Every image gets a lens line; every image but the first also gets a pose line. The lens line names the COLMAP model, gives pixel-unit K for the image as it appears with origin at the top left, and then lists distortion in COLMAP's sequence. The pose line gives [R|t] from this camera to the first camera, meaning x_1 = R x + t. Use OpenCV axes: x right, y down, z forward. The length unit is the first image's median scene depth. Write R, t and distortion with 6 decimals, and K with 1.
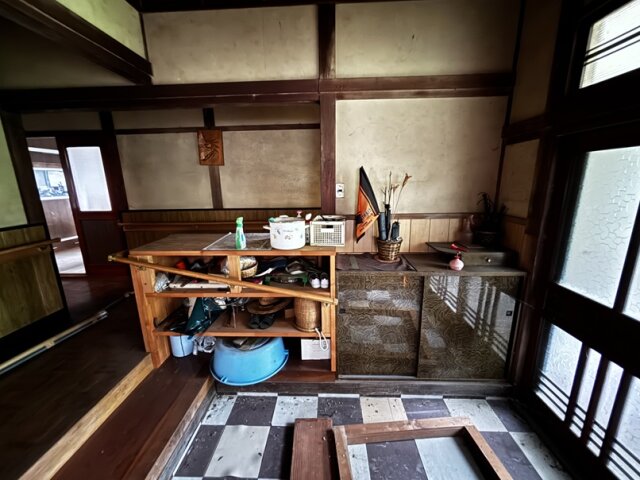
lens RADIAL K [[256.7, 0, 319.9], [0, 256.7, 238.8], [0, 0, 1]] dist [-0.001234, -0.000626]
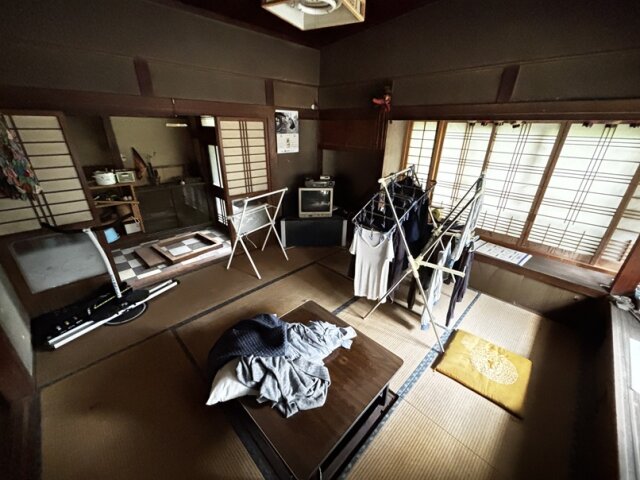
lens RADIAL K [[253.6, 0, 319.2], [0, 253.6, 239.0], [0, 0, 1]] dist [-0.001023, -0.000675]
pose [[0.685275, -0.269058, 0.676761, -0.483800], [0.132406, 0.959795, 0.247511, 0.189410], [-0.716147, -0.080007, 0.693349, -1.997396]]
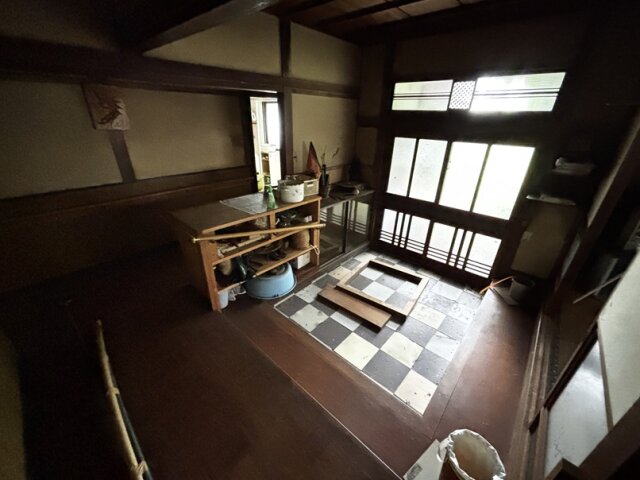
lens RADIAL K [[256.7, 0, 319.9], [0, 256.7, 238.8], [0, 0, 1]] dist [-0.001234, -0.000626]
pose [[0.644642, -0.306240, 0.700467, -1.131337], [0.136562, 0.947652, 0.288630, -0.165123], [-0.752189, -0.090405, 0.652717, -0.141255]]
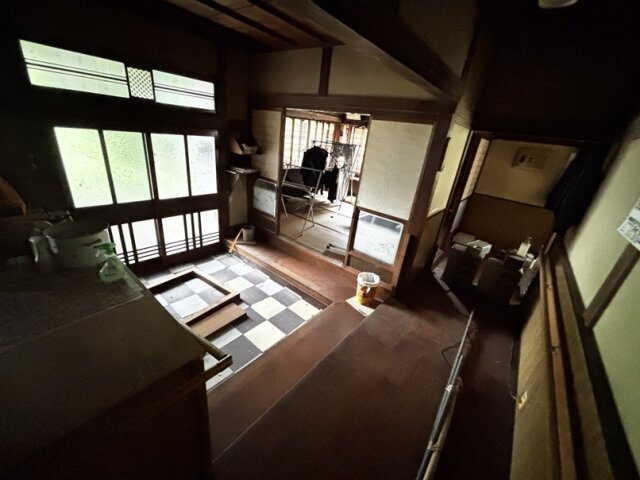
lens RADIAL K [[253.6, 0, 319.2], [0, 253.6, 239.0], [0, 0, 1]] dist [-0.001023, -0.000675]
pose [[-0.790254, -0.310403, 0.528345, -1.083844], [0.030908, 0.840923, 0.540271, -0.424560], [-0.611999, 0.443282, -0.654949, 1.010952]]
